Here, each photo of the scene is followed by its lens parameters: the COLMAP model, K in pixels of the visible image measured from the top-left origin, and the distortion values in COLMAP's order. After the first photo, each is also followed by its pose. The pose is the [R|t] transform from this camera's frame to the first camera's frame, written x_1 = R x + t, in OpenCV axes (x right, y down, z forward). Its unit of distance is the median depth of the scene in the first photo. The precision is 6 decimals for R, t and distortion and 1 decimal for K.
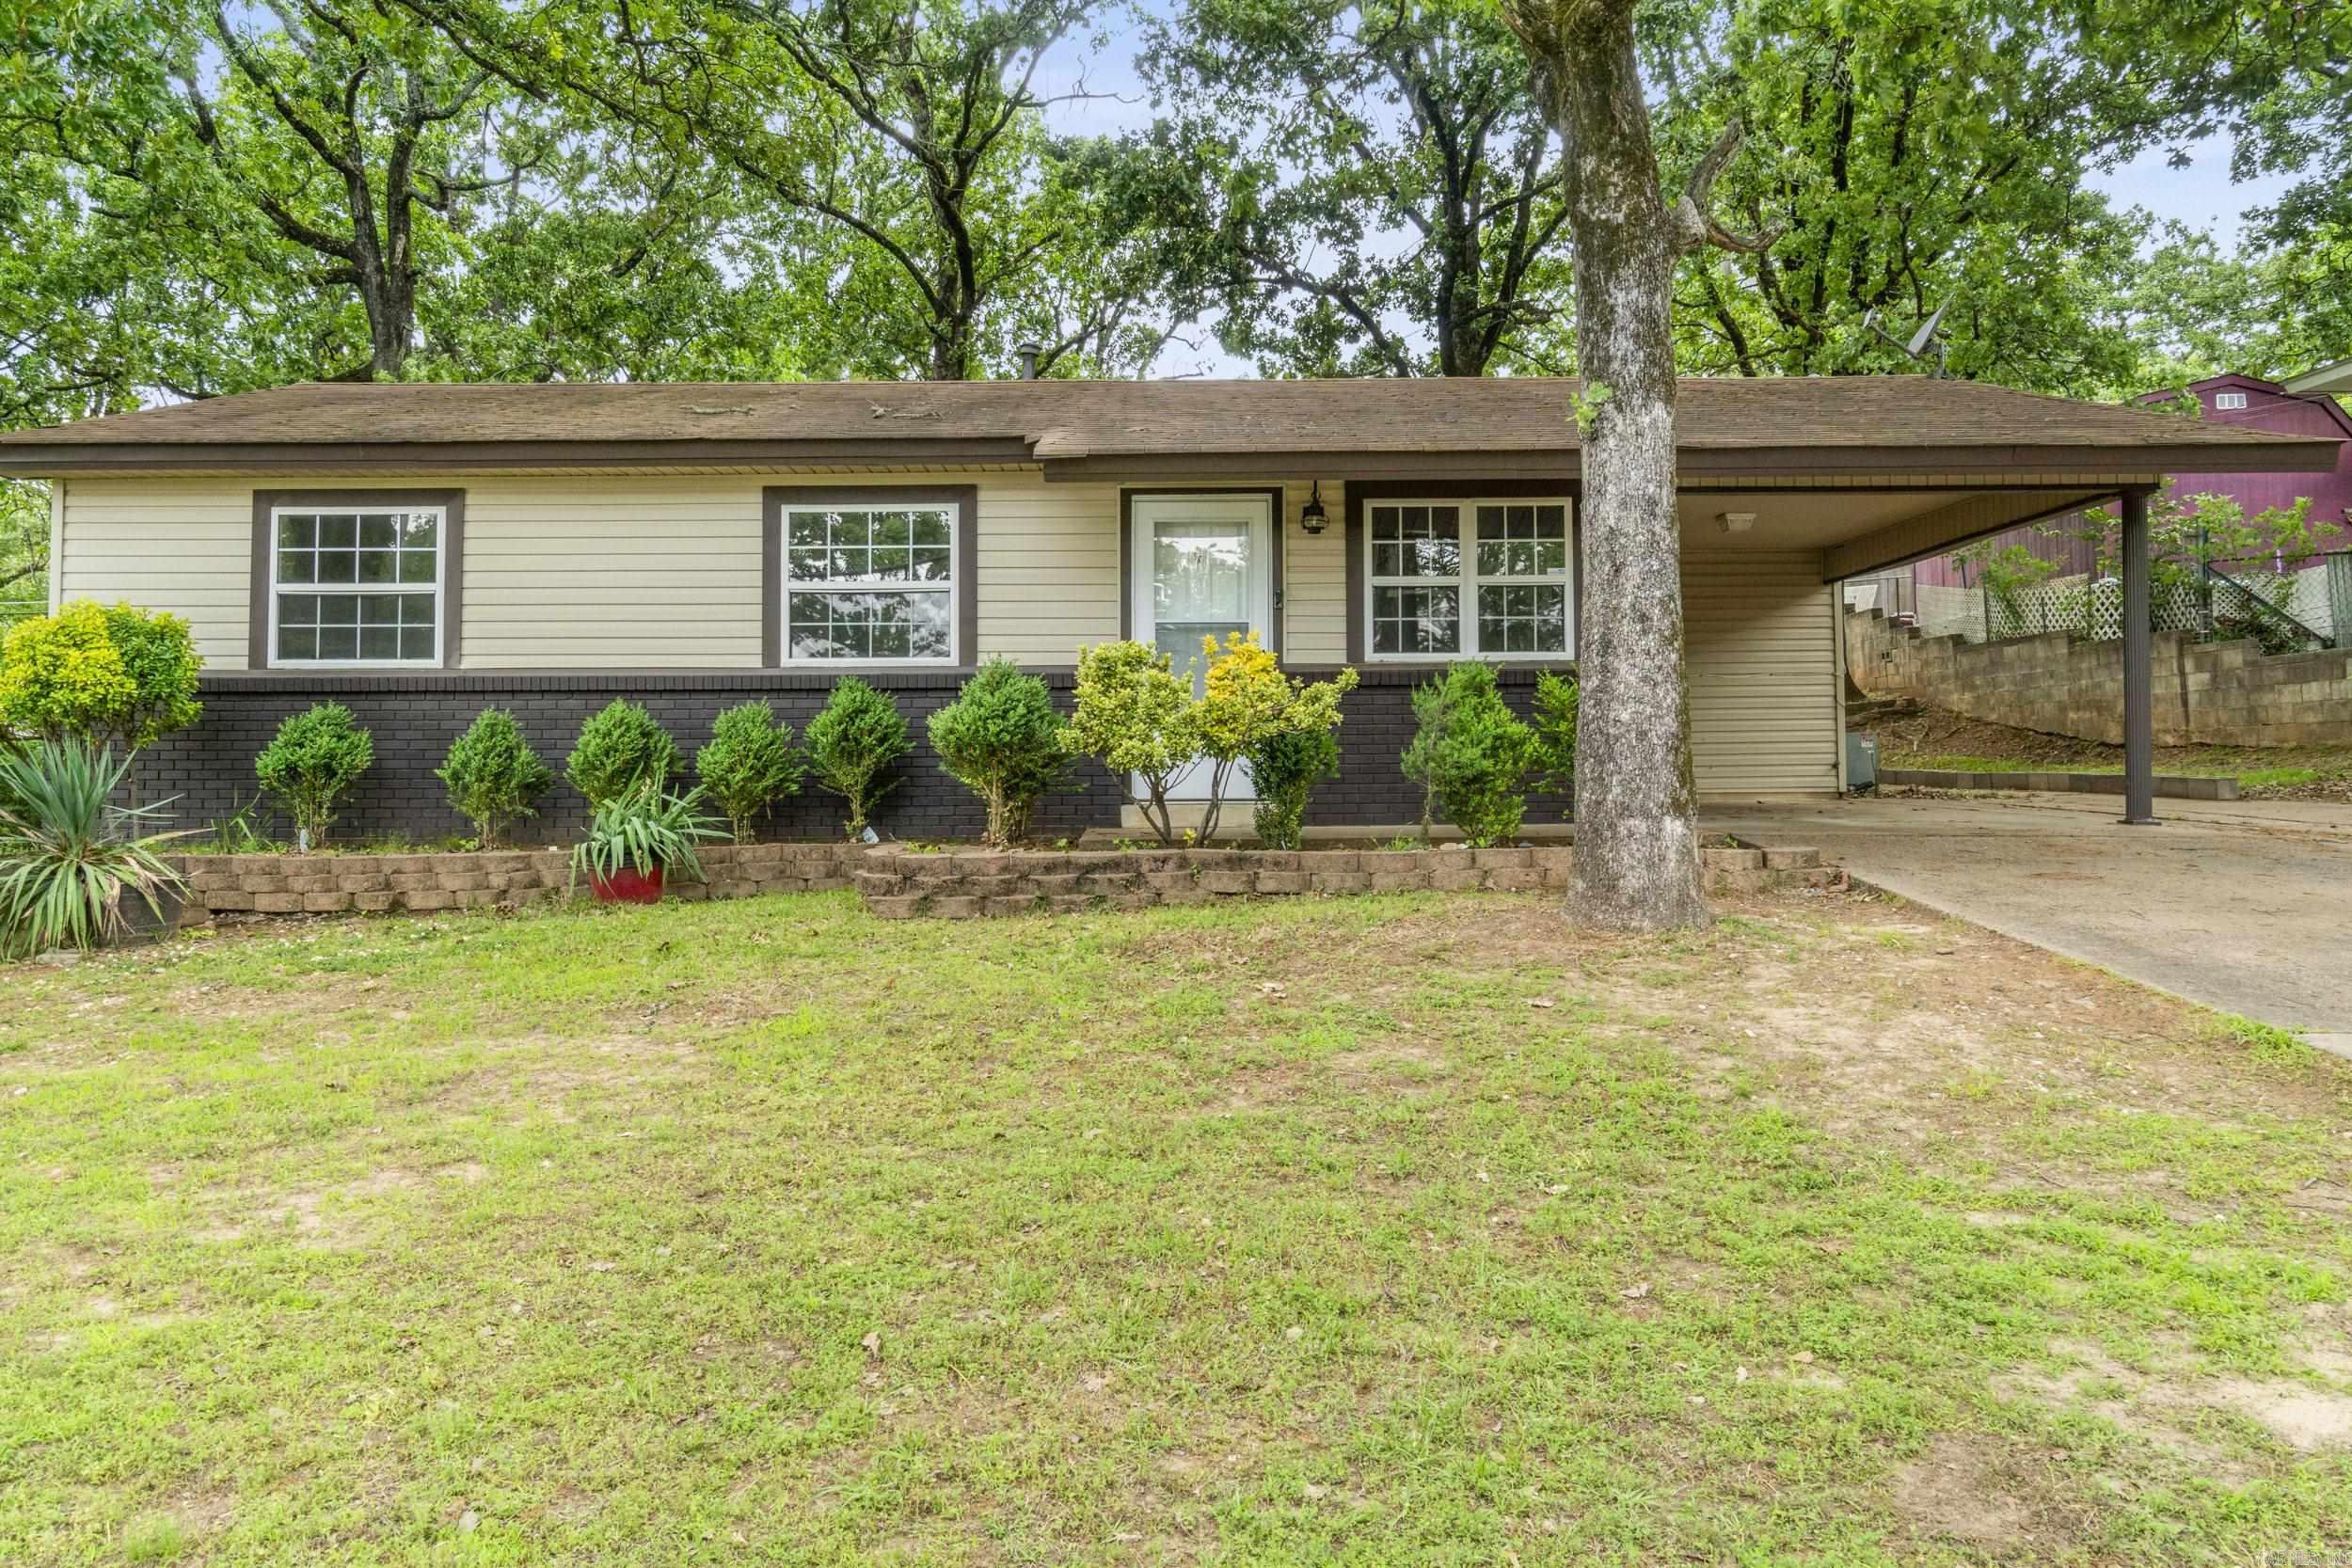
lens RADIAL K [[1236.4, 0, 1176.0], [0, 1236.4, 851.5], [0, 0, 1]] dist [-0.005515, 0.000207]
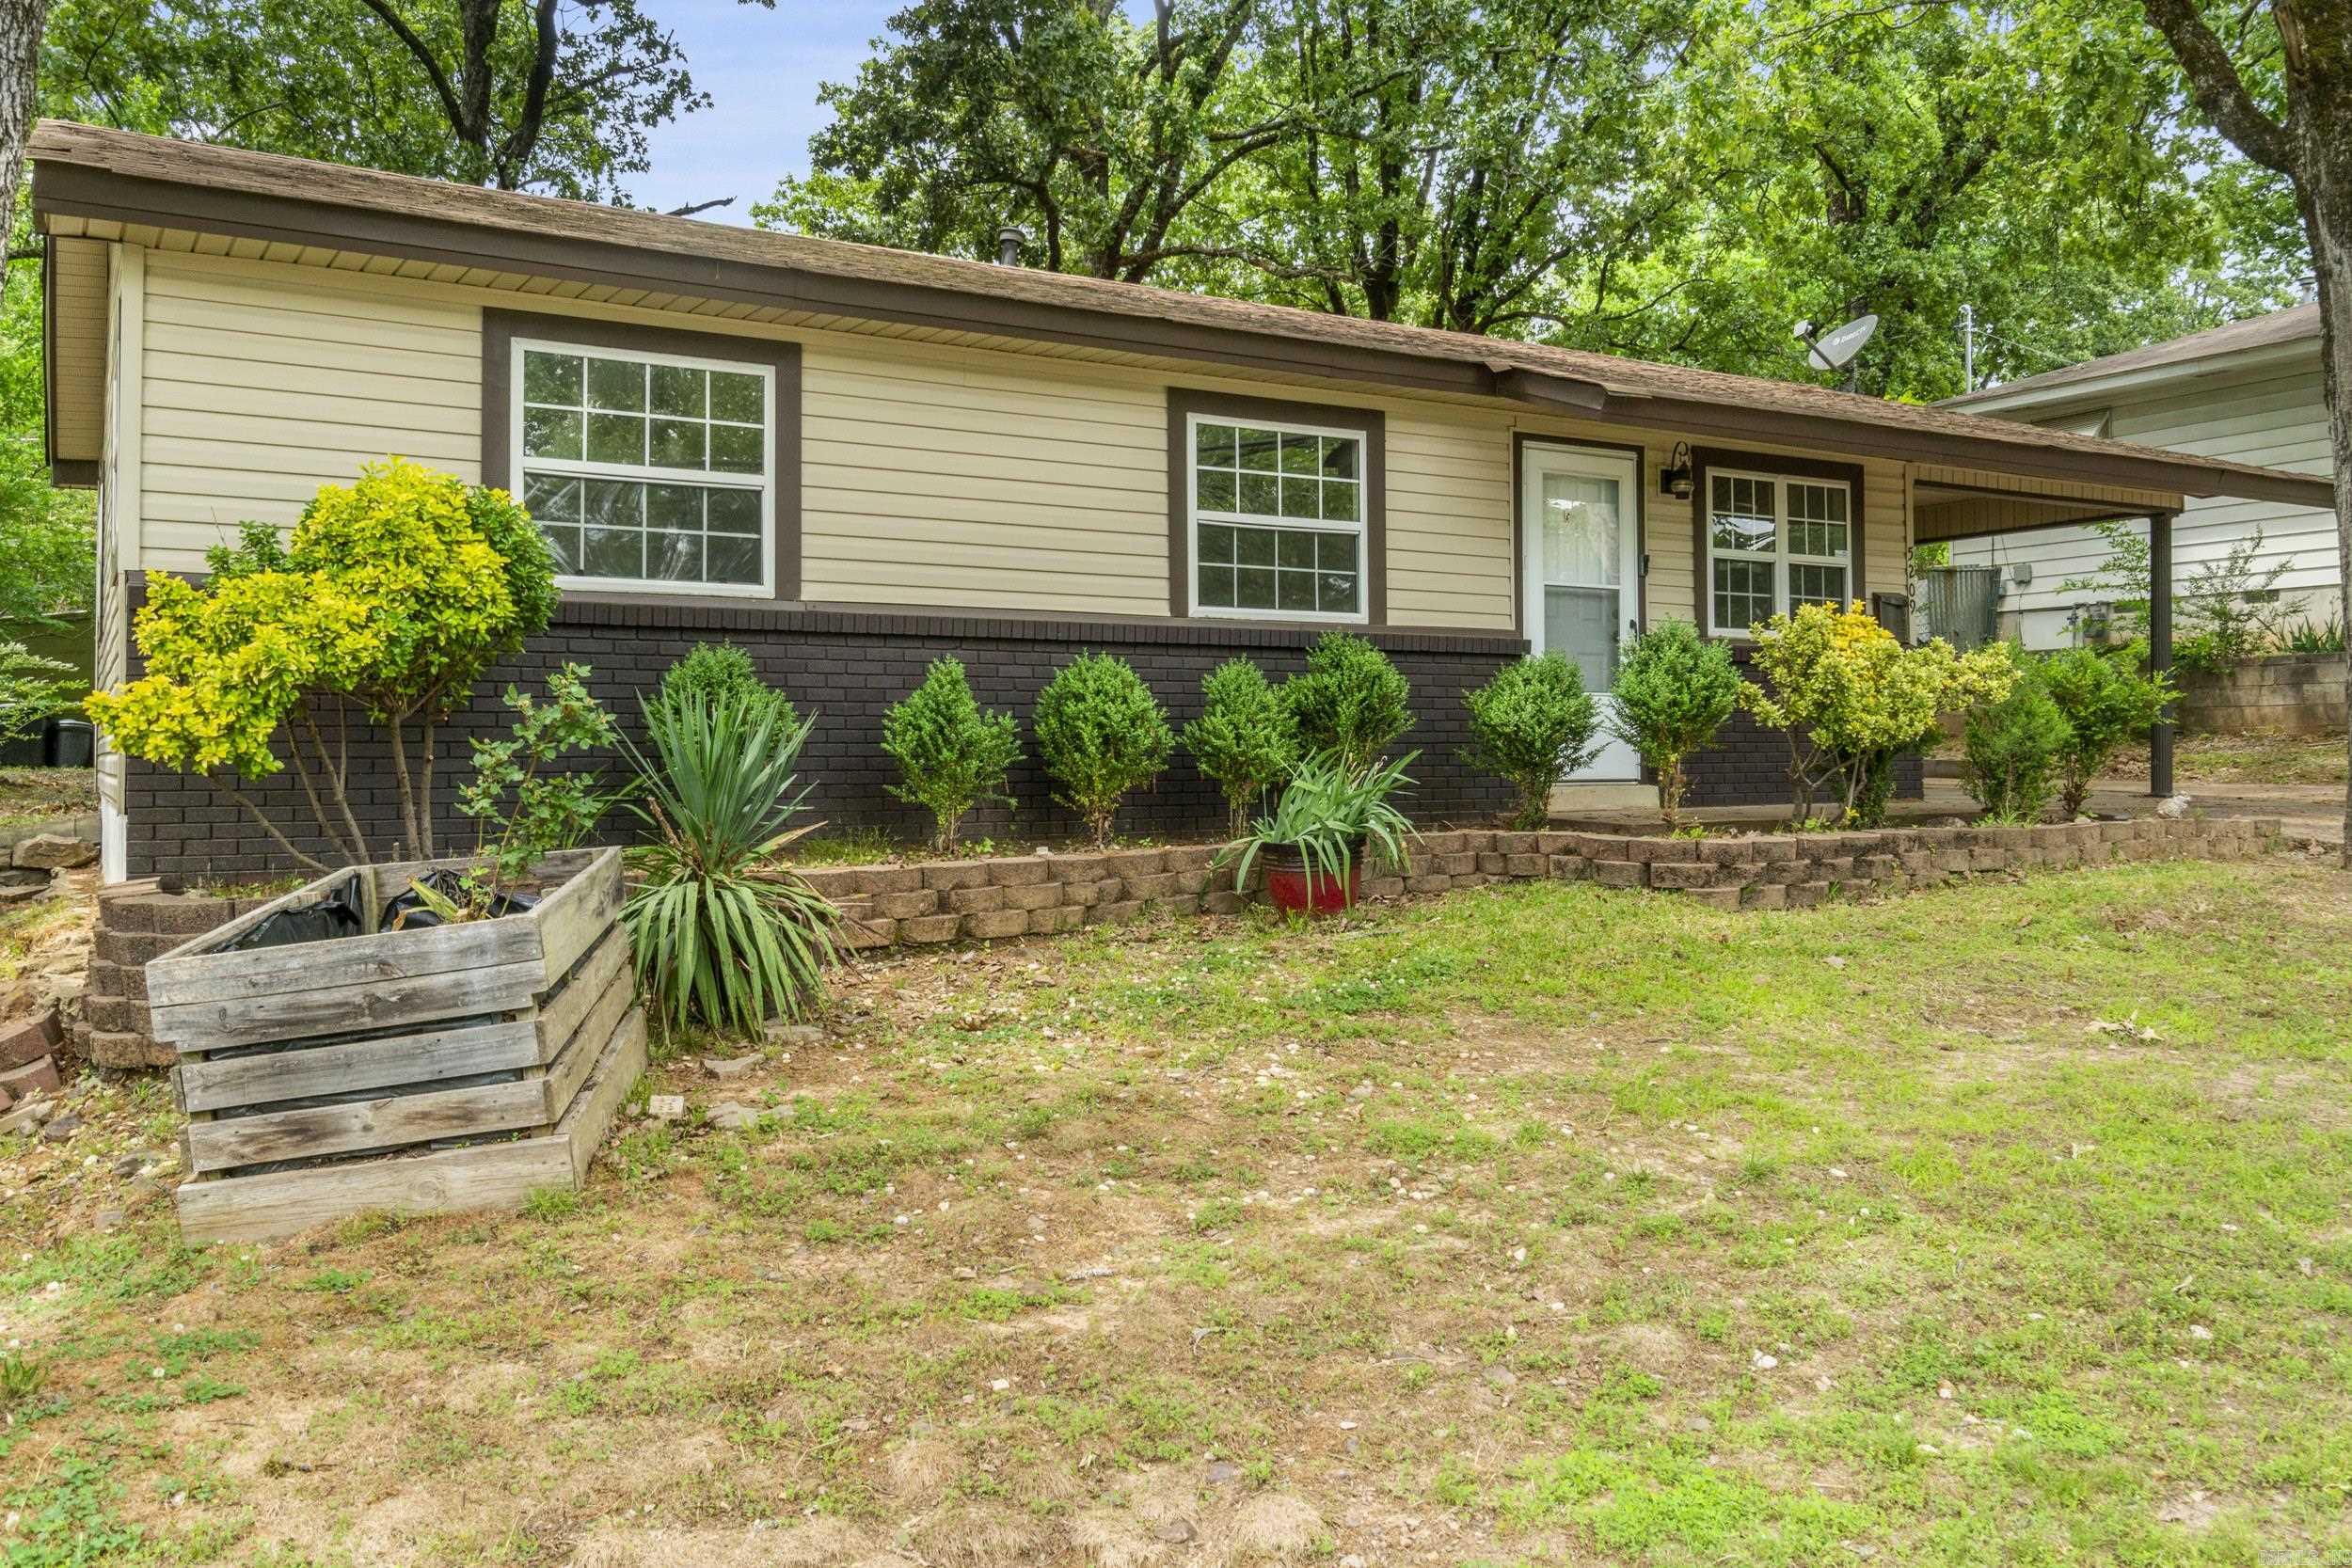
lens RADIAL K [[1855.1, 0, 1115.5], [0, 1855.1, 791.0], [0, 0, 1]] dist [0.002910, -0.002527]
pose [[0.863022, -0.006172, 0.505128, -0.958669], [0.027441, 0.999022, -0.034677, 0.000594], [-0.504420, 0.043788, 0.862347, 0.011783]]
